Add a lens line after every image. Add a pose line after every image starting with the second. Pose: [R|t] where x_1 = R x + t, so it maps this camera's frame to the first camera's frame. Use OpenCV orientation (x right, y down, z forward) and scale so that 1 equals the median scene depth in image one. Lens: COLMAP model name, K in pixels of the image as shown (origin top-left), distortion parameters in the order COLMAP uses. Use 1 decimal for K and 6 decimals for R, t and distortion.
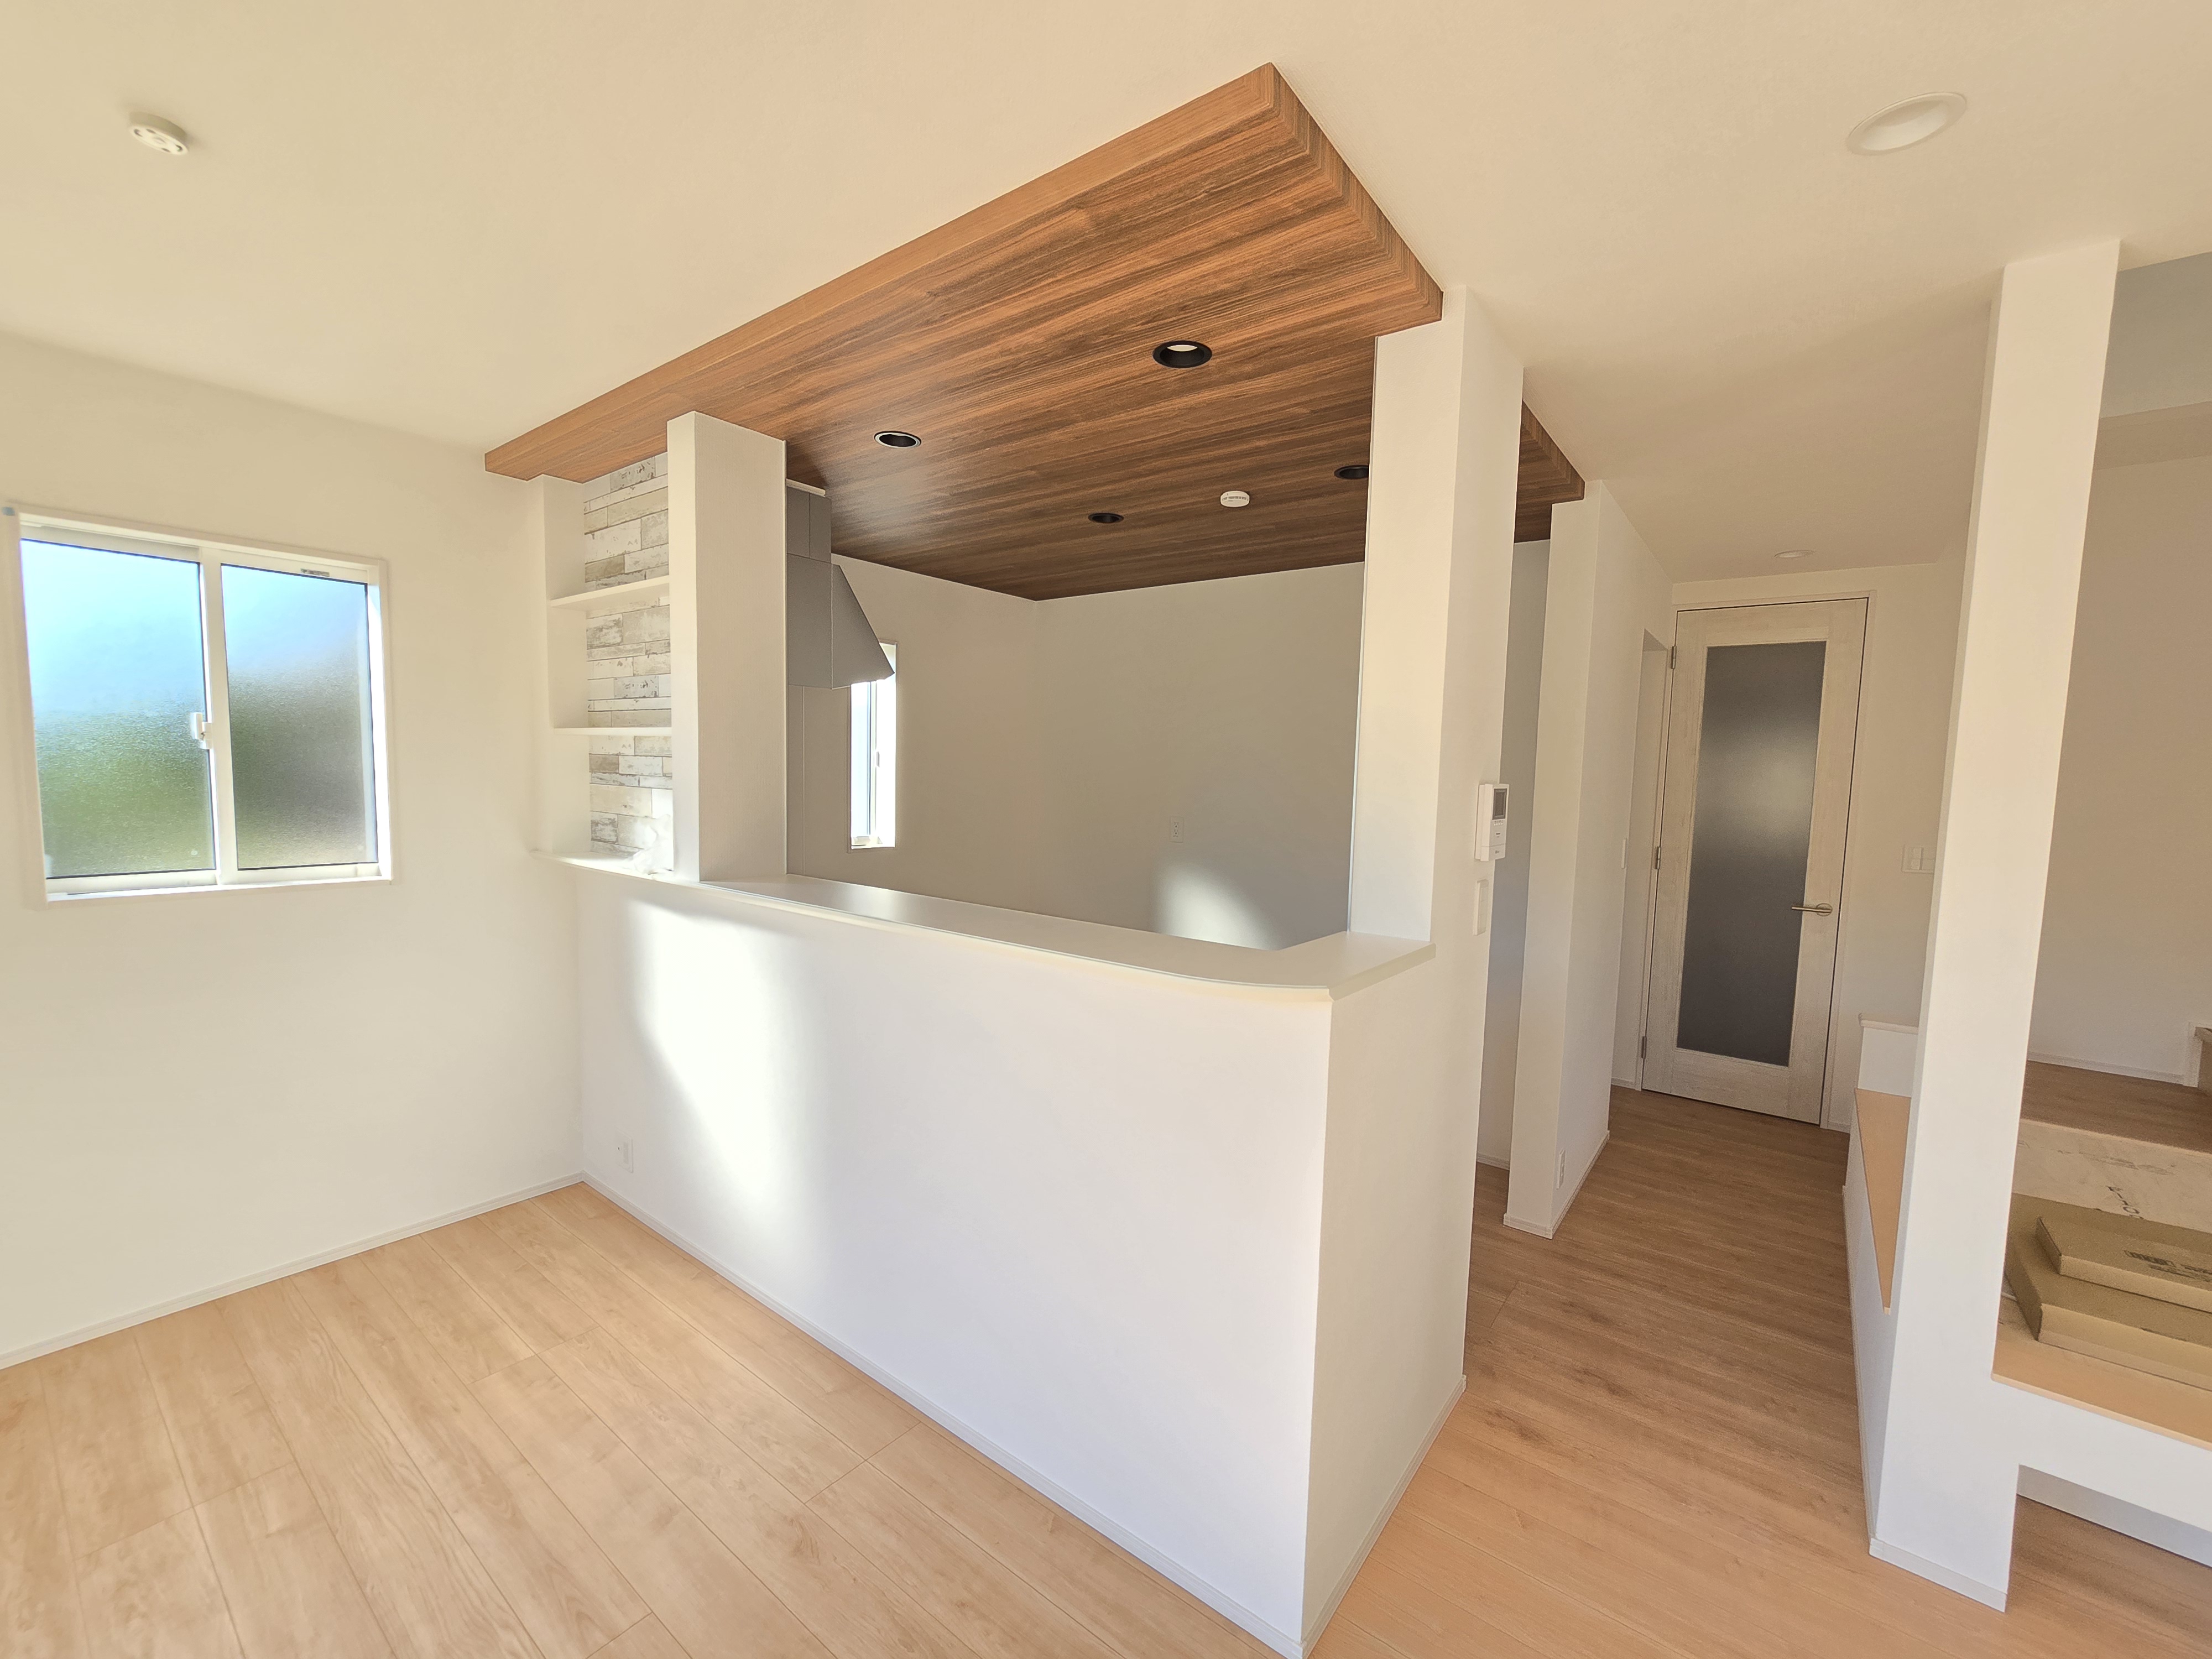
lens RADIAL K [[909.6, 0, 1103.0], [0, 909.6, 836.8], [0, 0, 1]] dist [-0.003053, 0.000614]
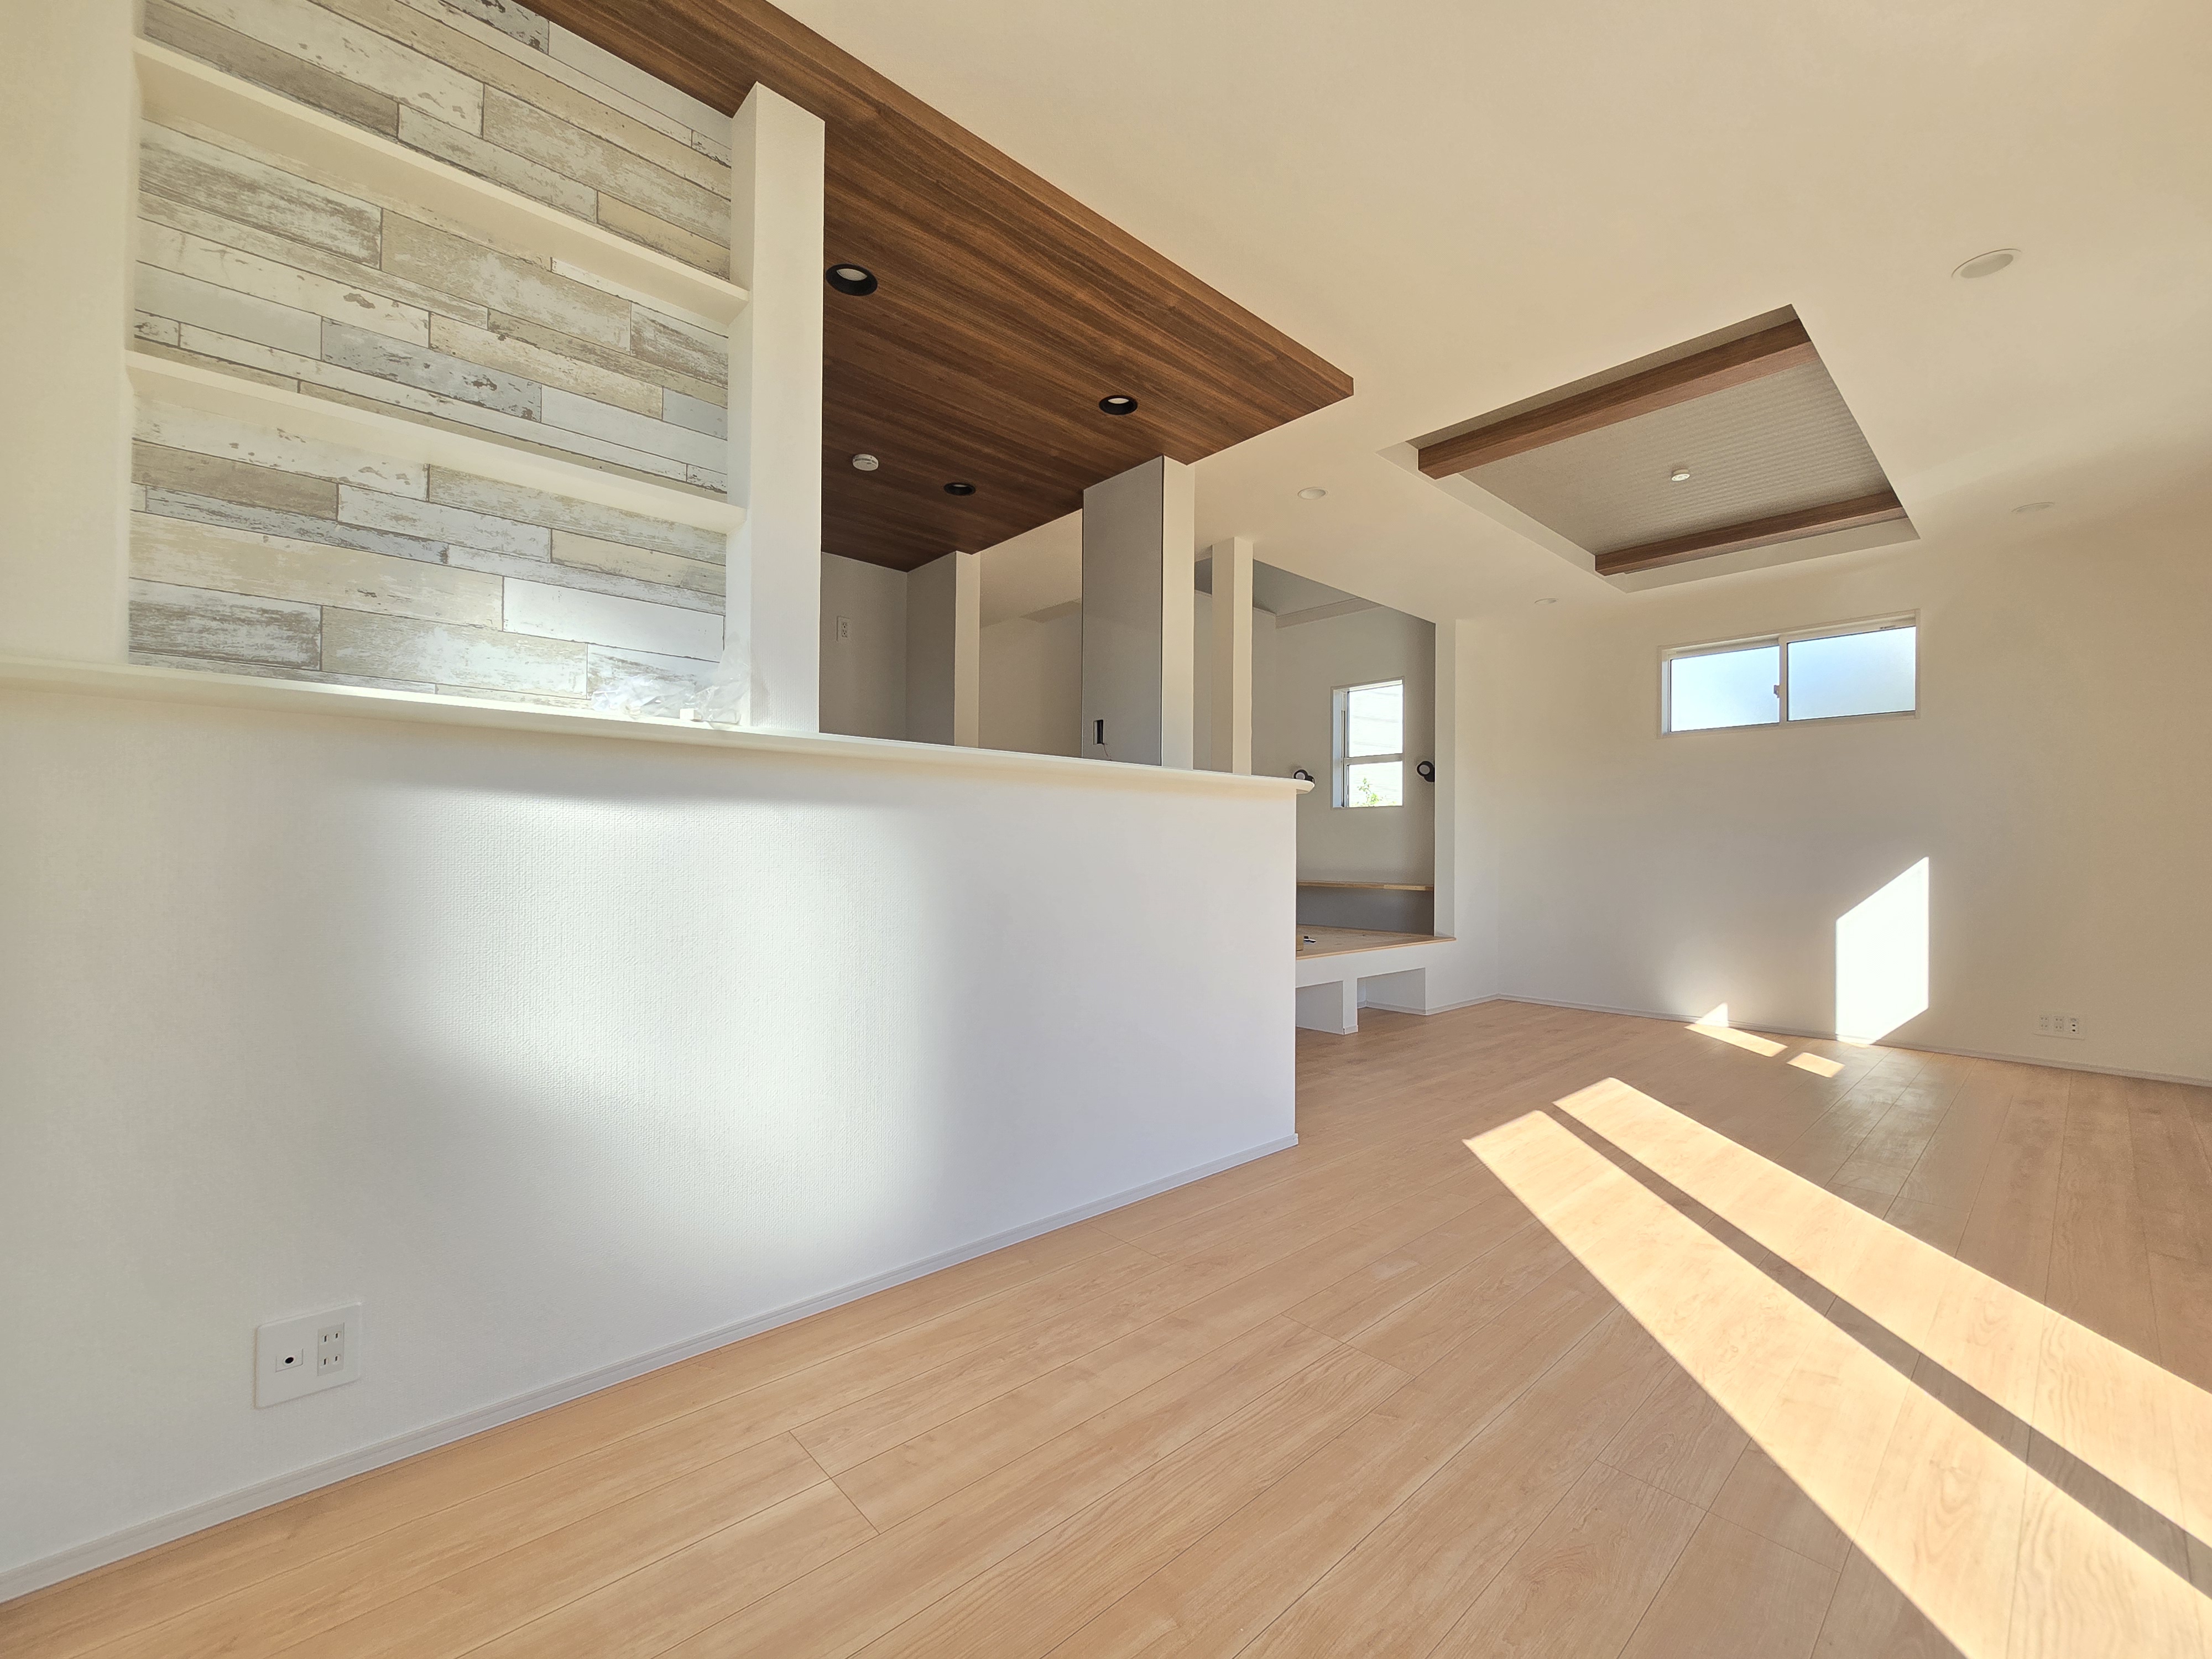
lens RADIAL K [[924.9, 0, 1112.6], [0, 924.9, 816.8], [0, 0, 1]] dist [-0.002303, -0.000581]
pose [[0.160085, 0.014178, 0.987001, -1.115460], [0.080047, 0.996417, -0.027297, 0.155951], [-0.983852, 0.083376, 0.158376, 0.636816]]
